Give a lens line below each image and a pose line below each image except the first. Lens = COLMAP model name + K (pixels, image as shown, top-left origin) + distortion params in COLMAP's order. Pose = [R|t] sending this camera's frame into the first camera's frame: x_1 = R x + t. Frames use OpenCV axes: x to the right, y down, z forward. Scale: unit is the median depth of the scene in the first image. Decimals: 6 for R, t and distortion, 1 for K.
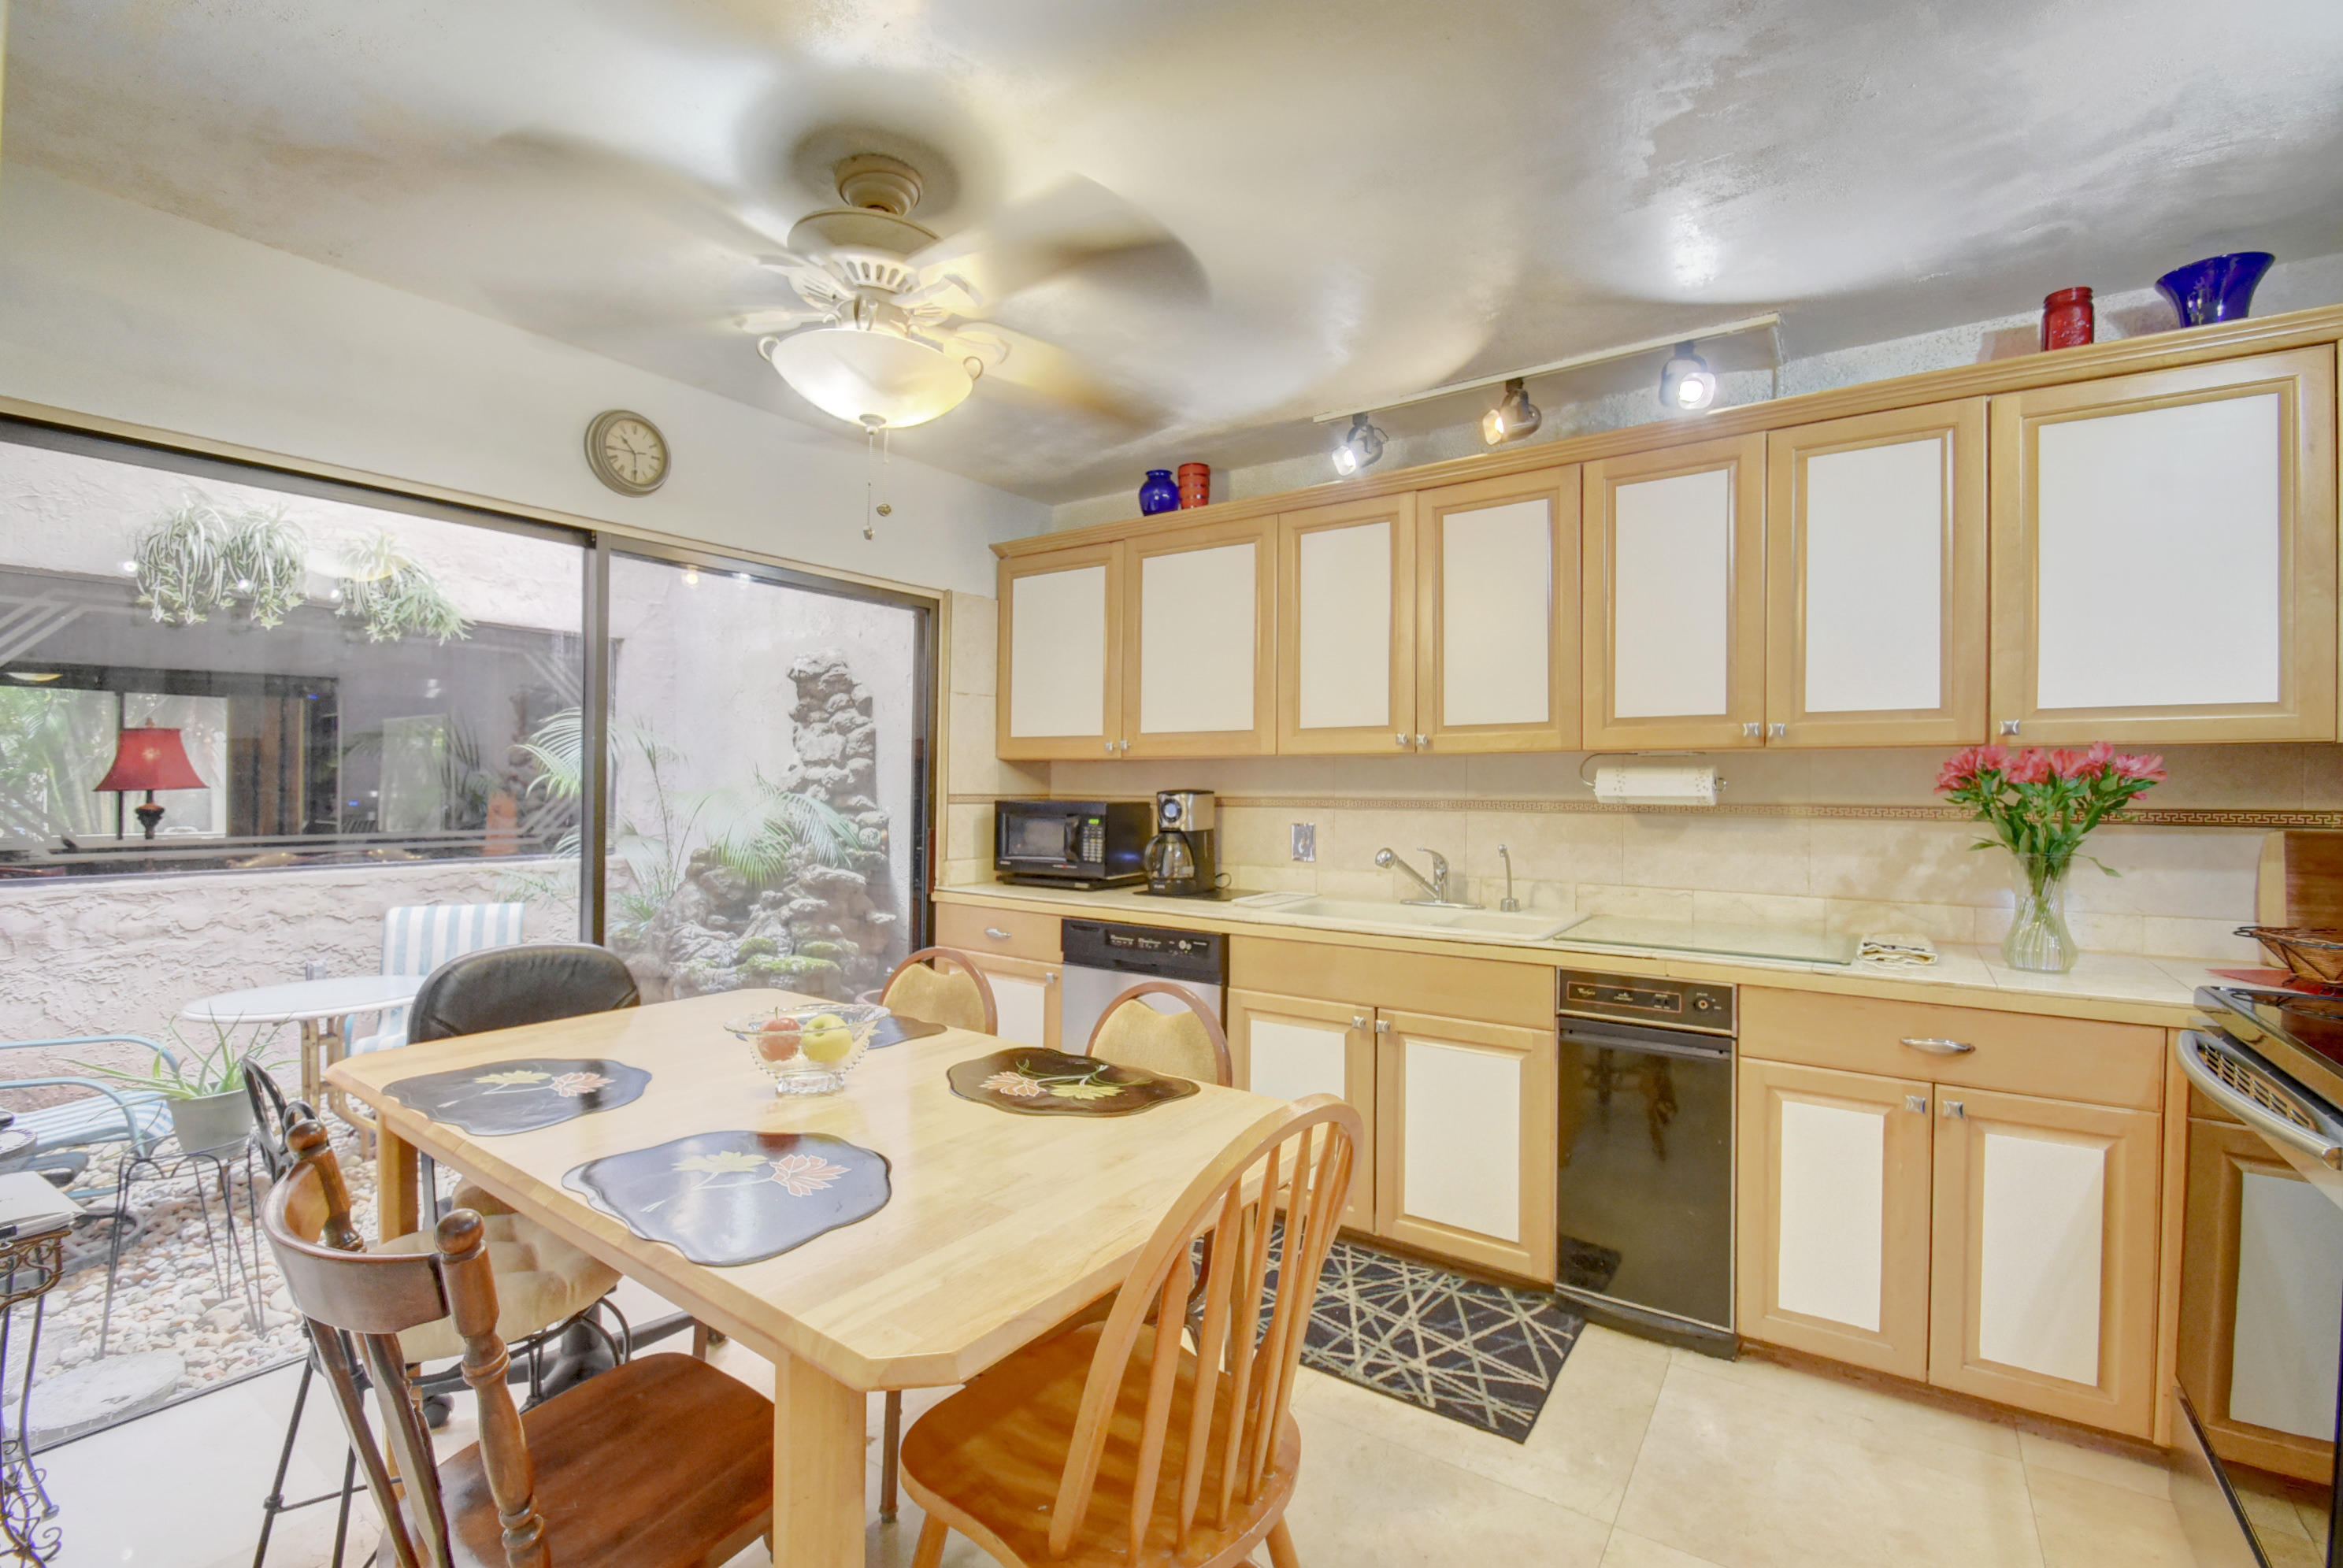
lens RADIAL K [[1042.6, 0, 1171.5], [0, 1042.6, 784.0], [0, 0, 1]] dist [0.001398, -0.011073]
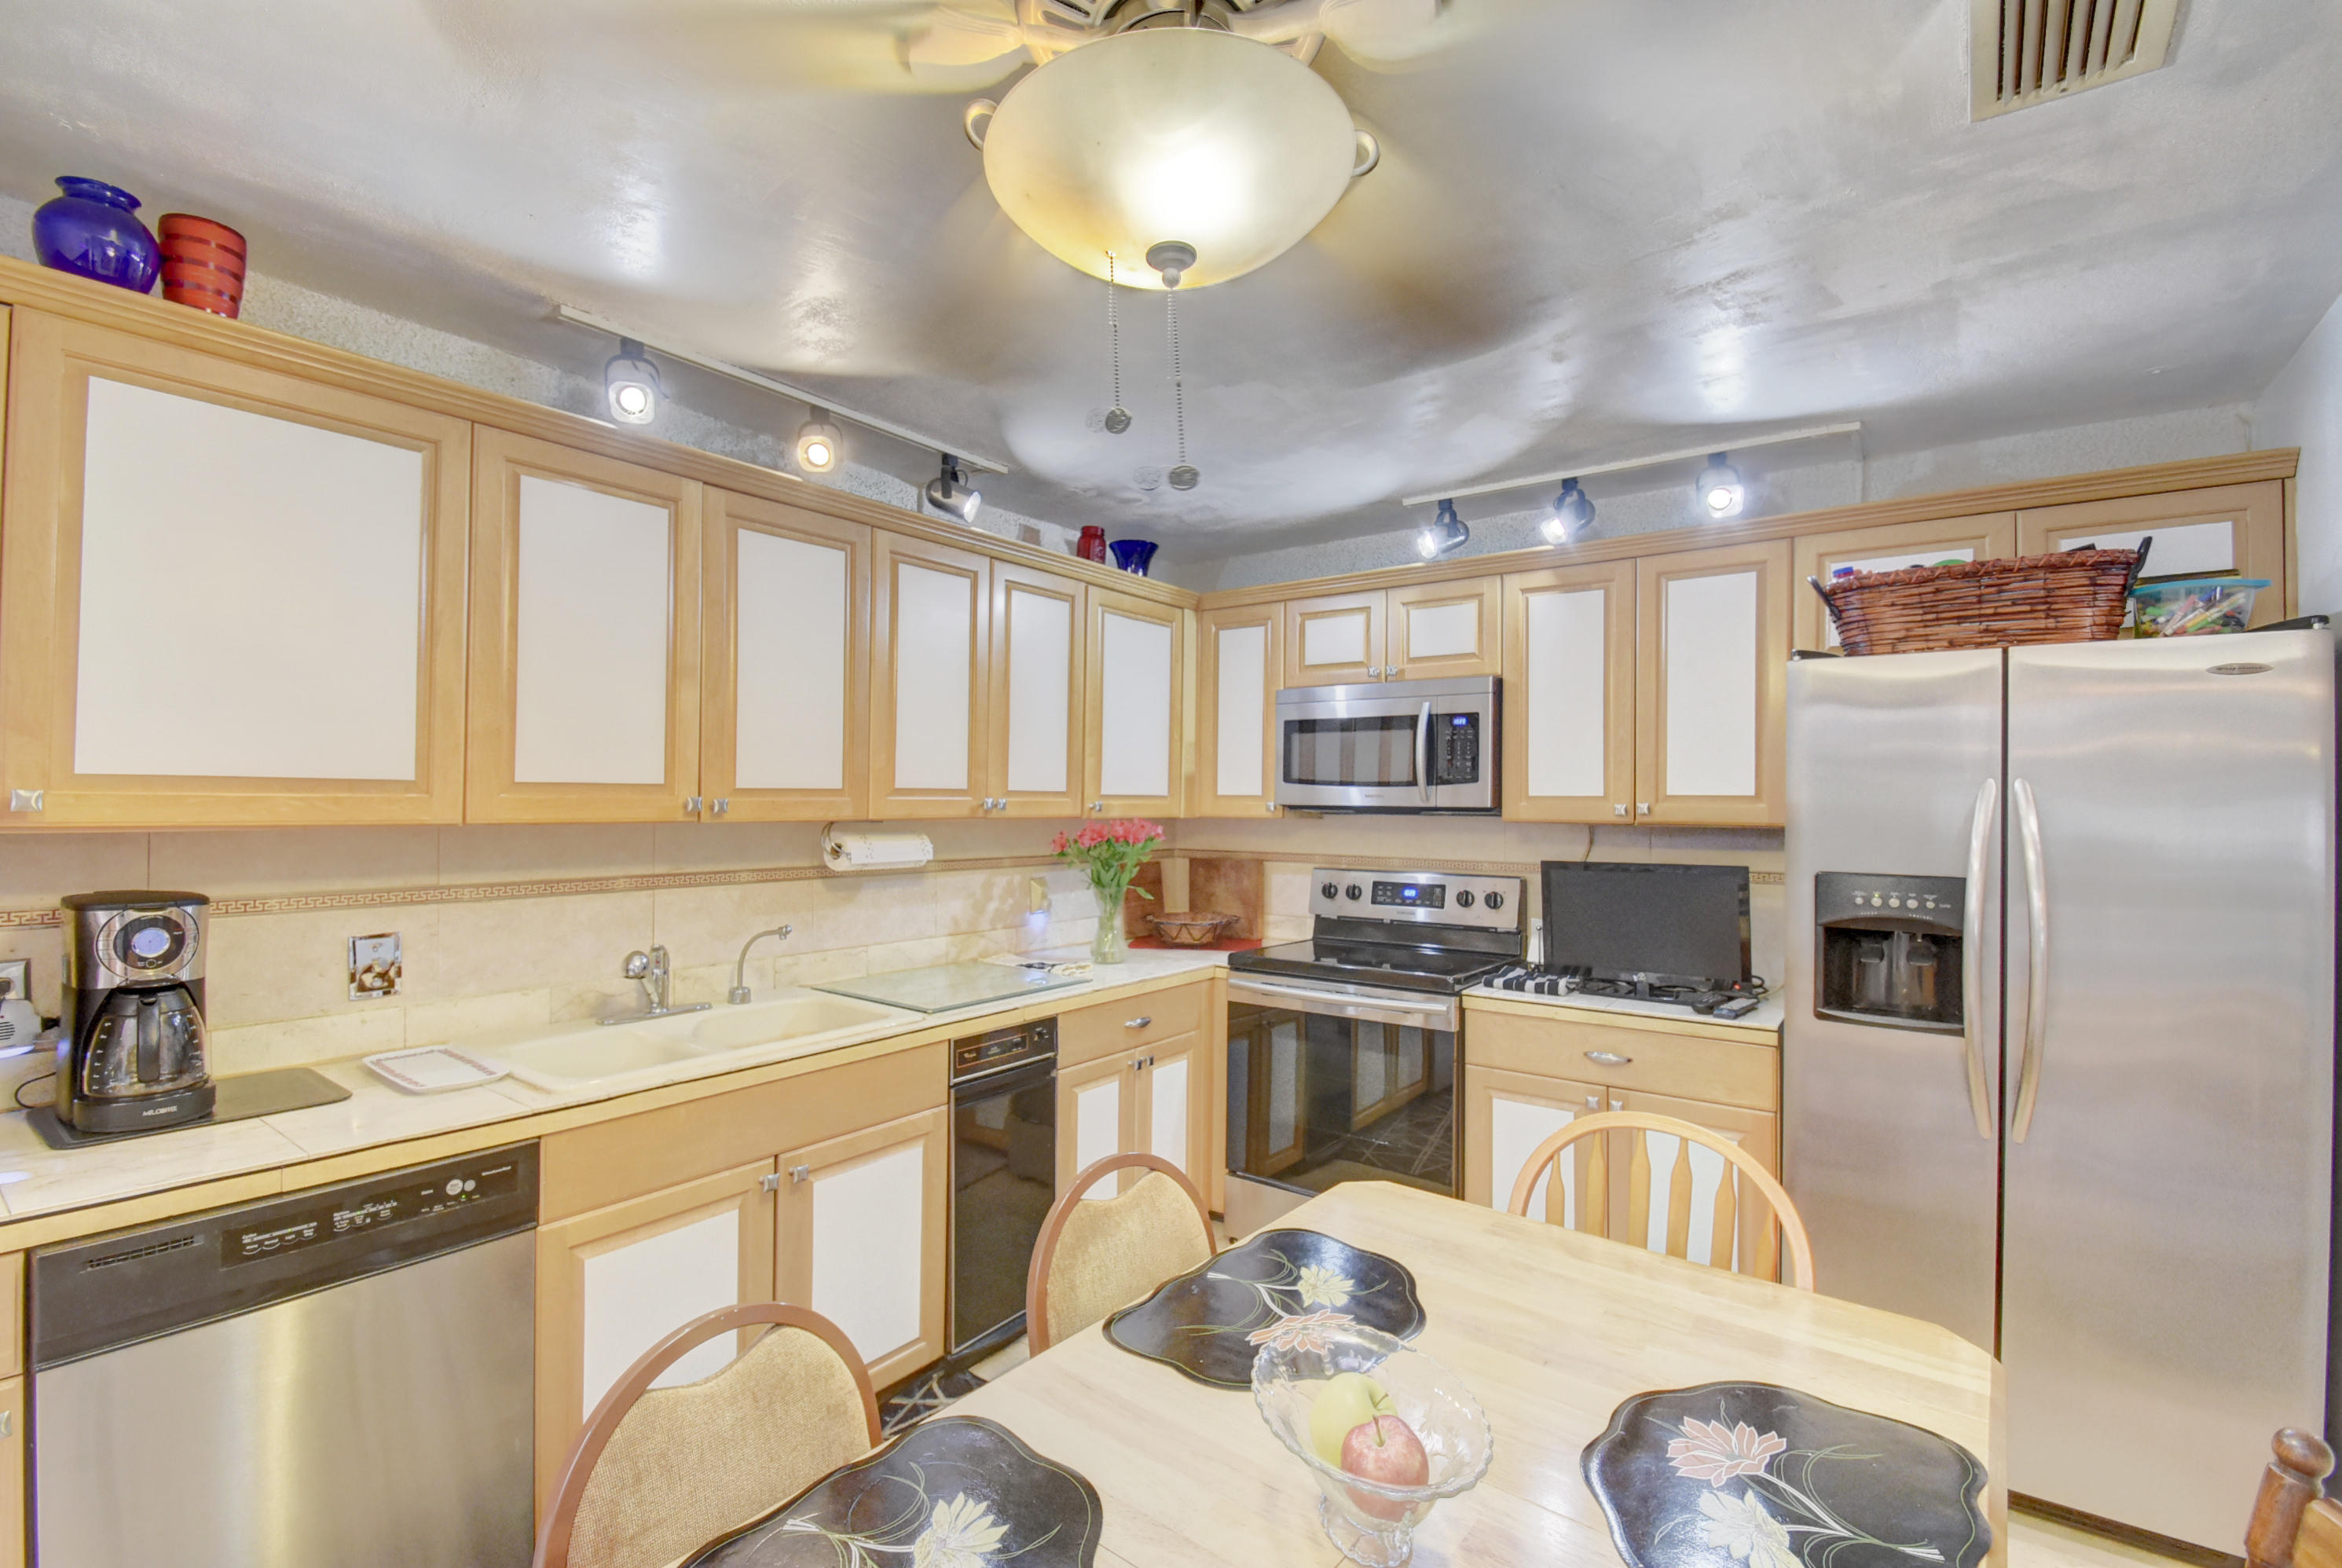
lens RADIAL K [[1042.2, 0, 1171.0], [0, 1042.2, 784.0], [0, 0, 1]] dist [0.001398, -0.011073]
pose [[0.019250, 0.010799, 0.999756, -0.579383], [-0.011294, 0.999880, -0.010583, -0.058121], [-0.999751, -0.011087, 0.019370, 0.693801]]
